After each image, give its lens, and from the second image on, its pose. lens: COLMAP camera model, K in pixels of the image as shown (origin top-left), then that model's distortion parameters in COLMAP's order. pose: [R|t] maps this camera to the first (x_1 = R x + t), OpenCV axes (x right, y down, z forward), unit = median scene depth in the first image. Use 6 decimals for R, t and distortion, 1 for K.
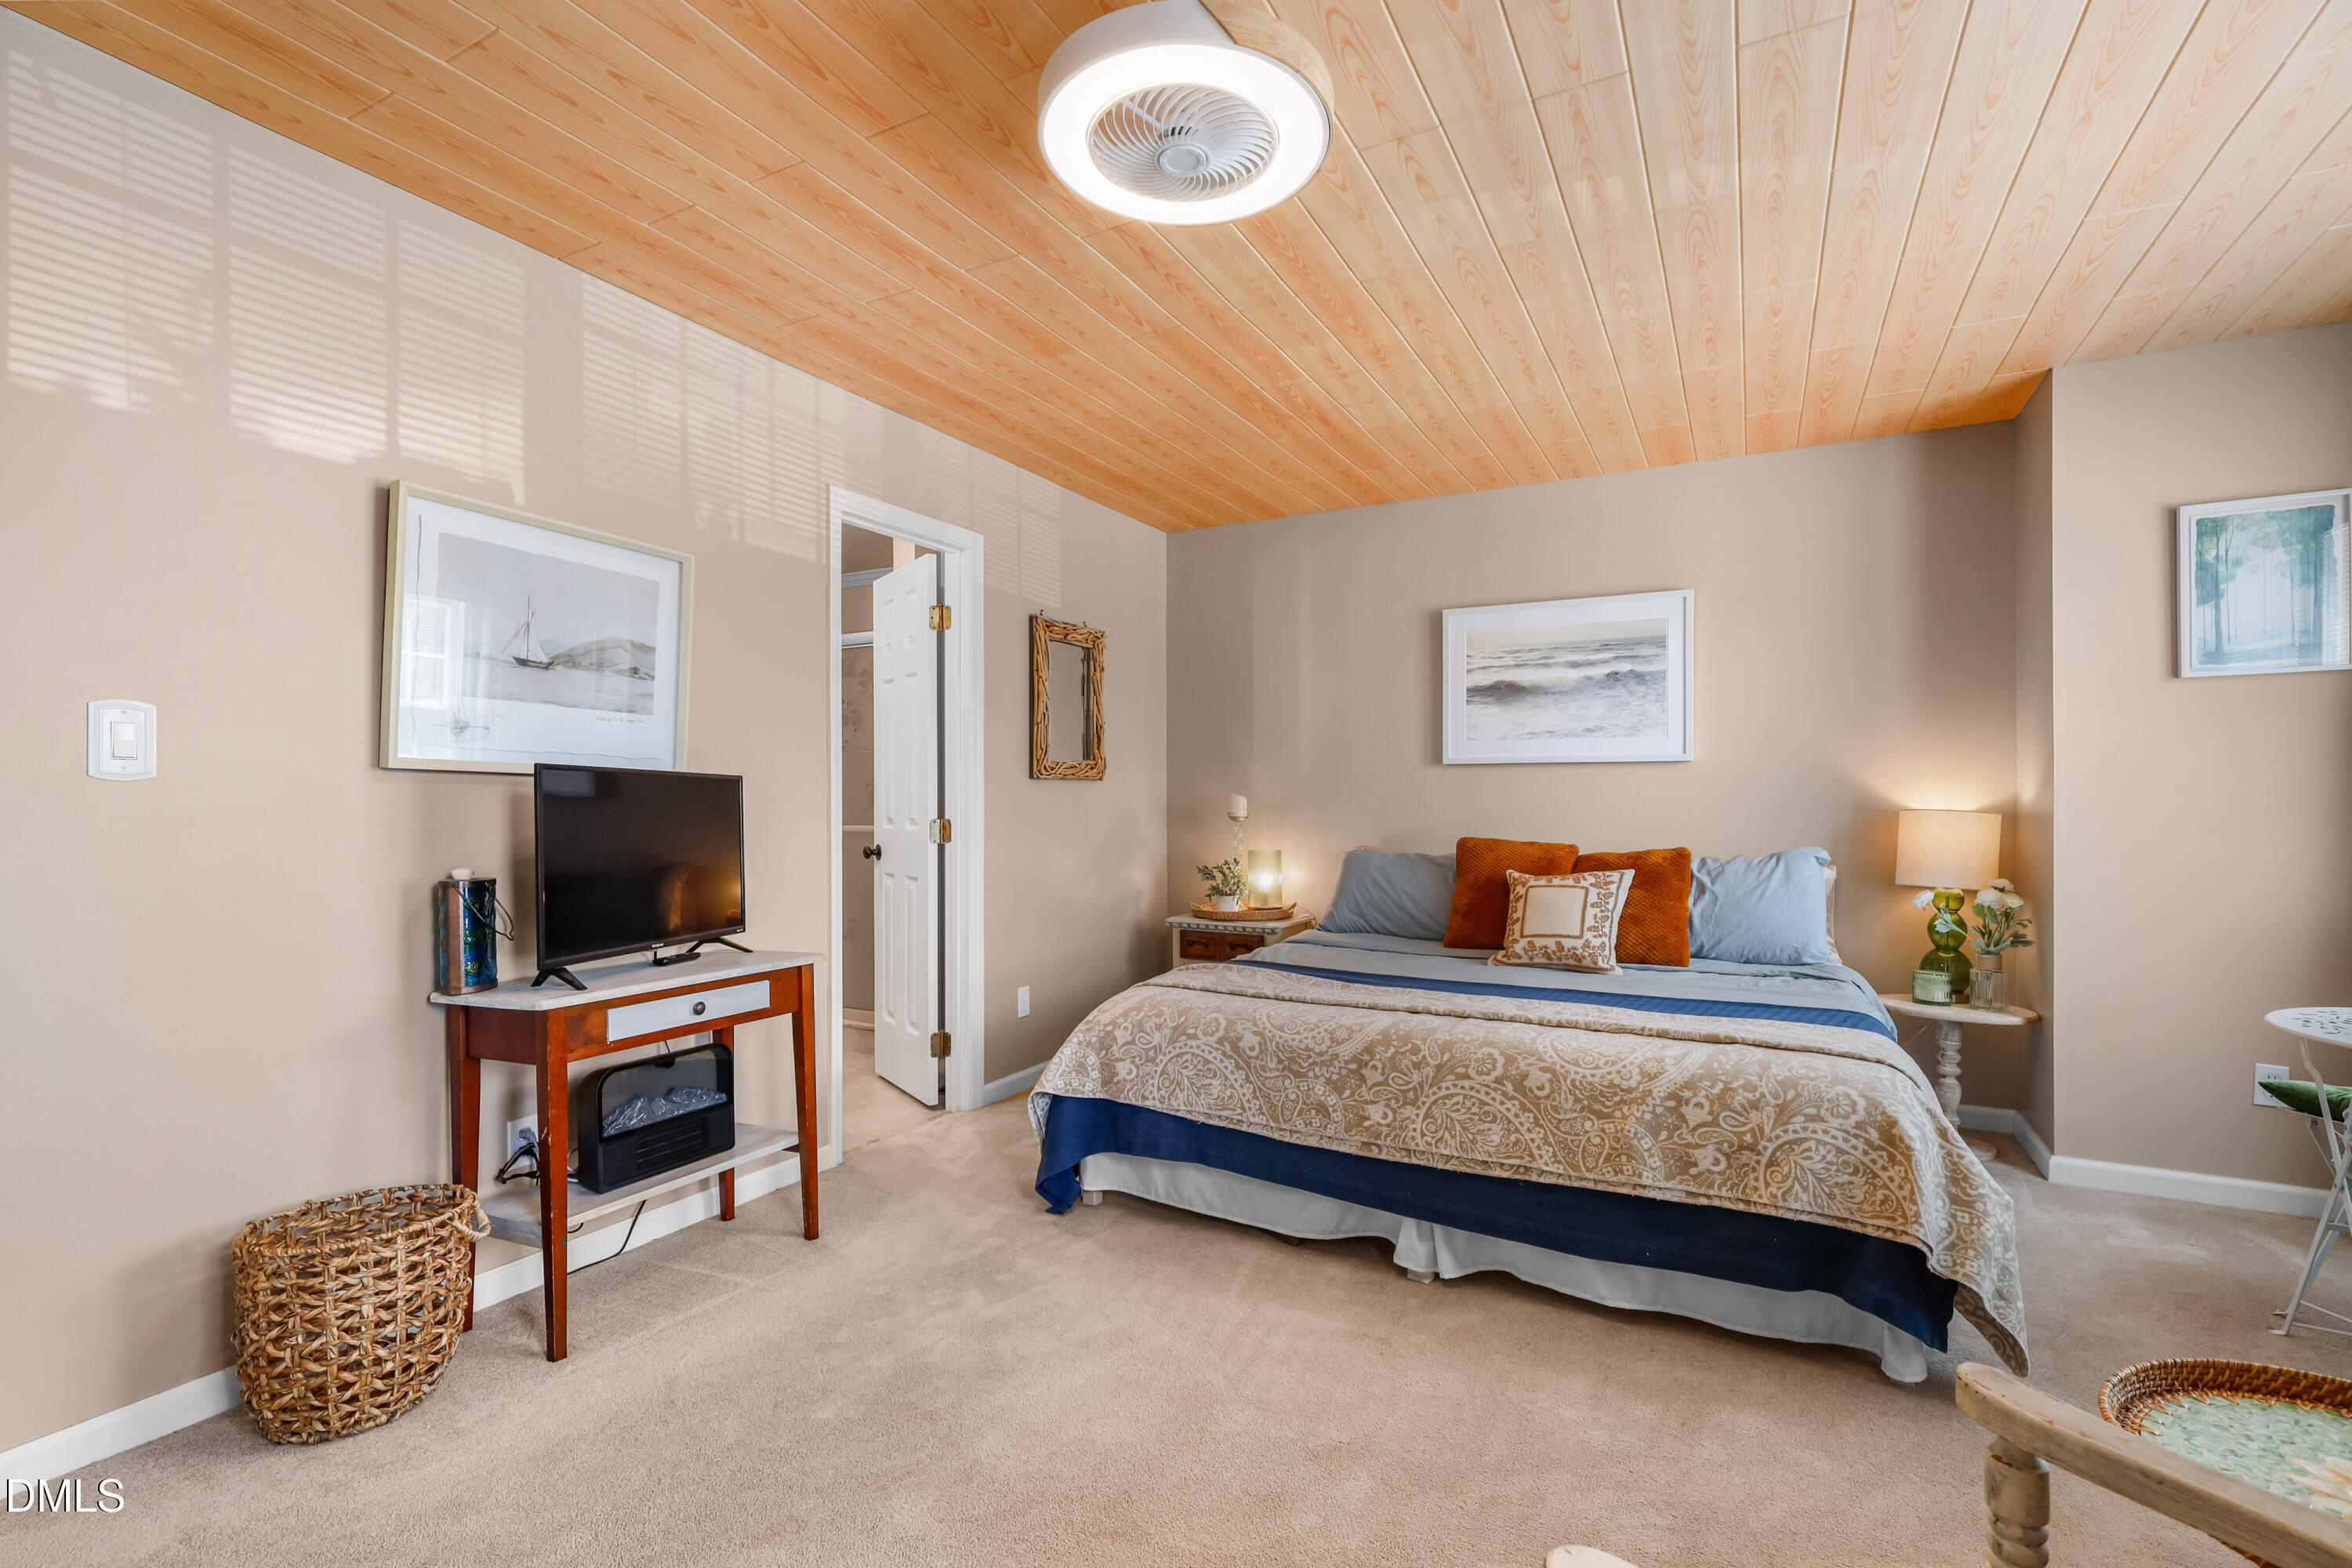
lens RADIAL K [[1068.2, 0, 1183.7], [0, 1068.2, 797.1], [0, 0, 1]] dist [0.000983, 0.000461]
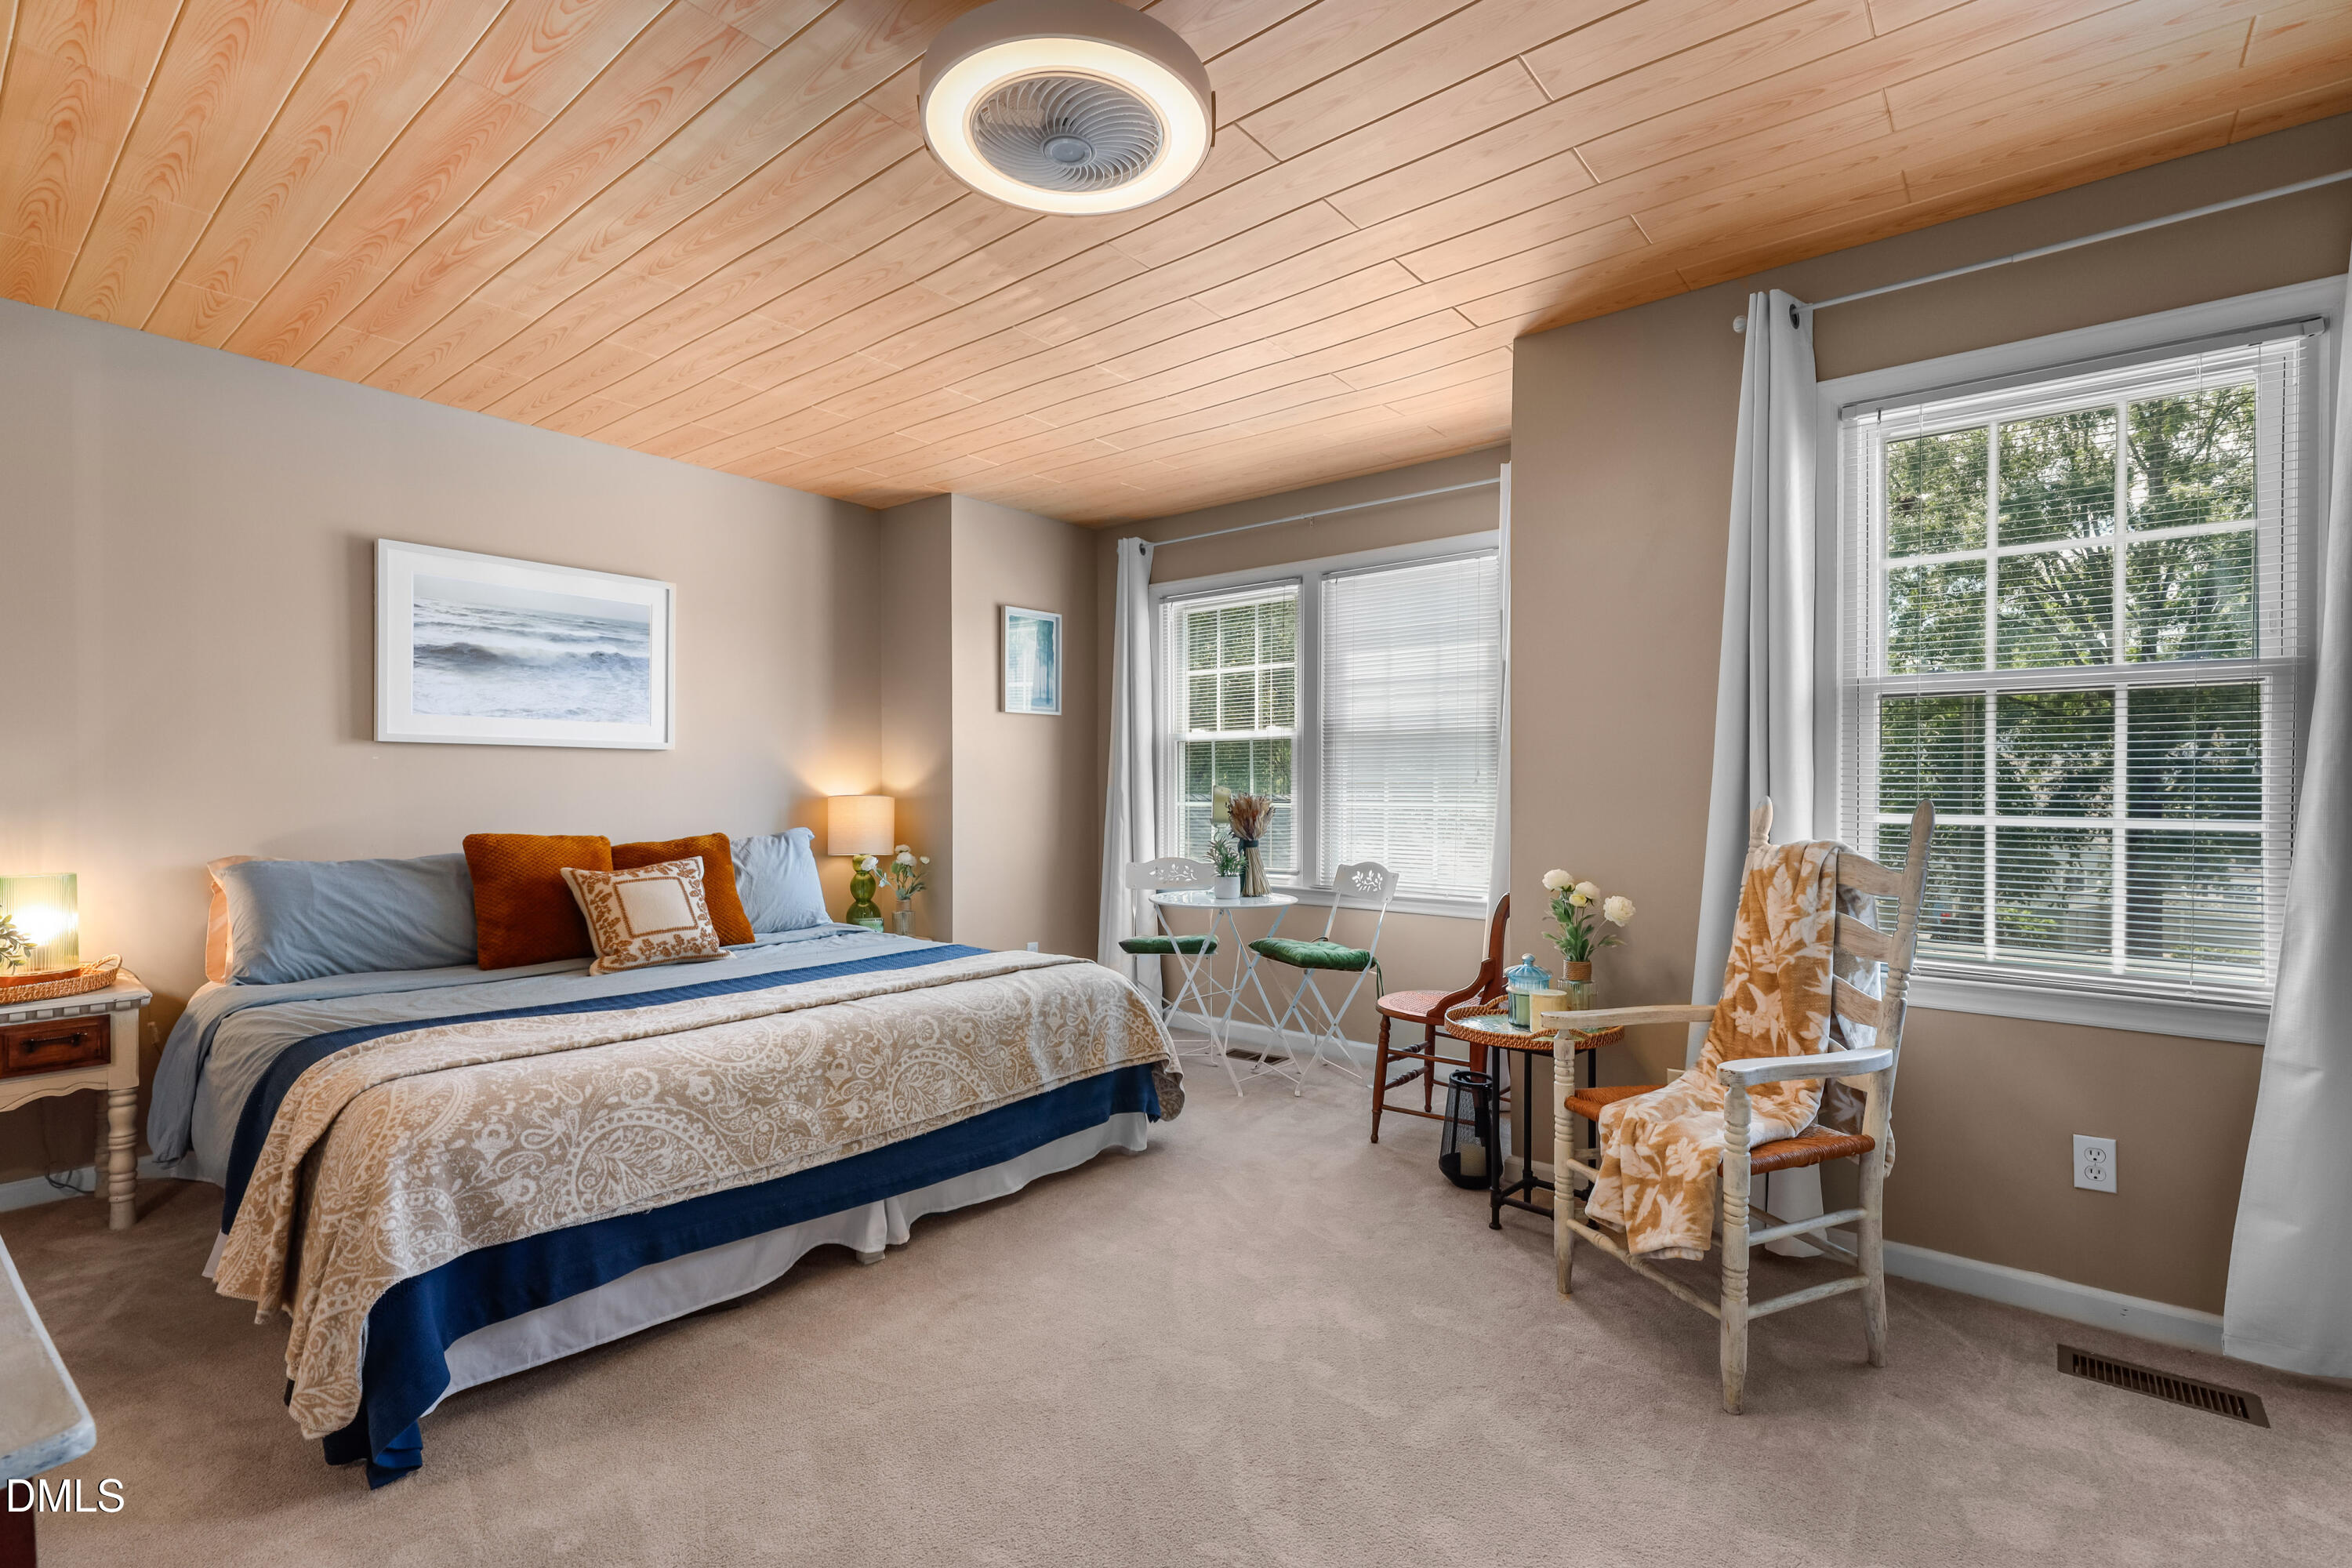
lens RADIAL K [[1068.2, 0, 1183.7], [0, 1068.2, 797.1], [0, 0, 1]] dist [0.000983, 0.000461]
pose [[0.186121, -0.009645, 0.982479, -0.597578], [-0.002129, 0.999946, 0.010220, -0.000046], [-0.982525, -0.003994, 0.186090, 0.435401]]
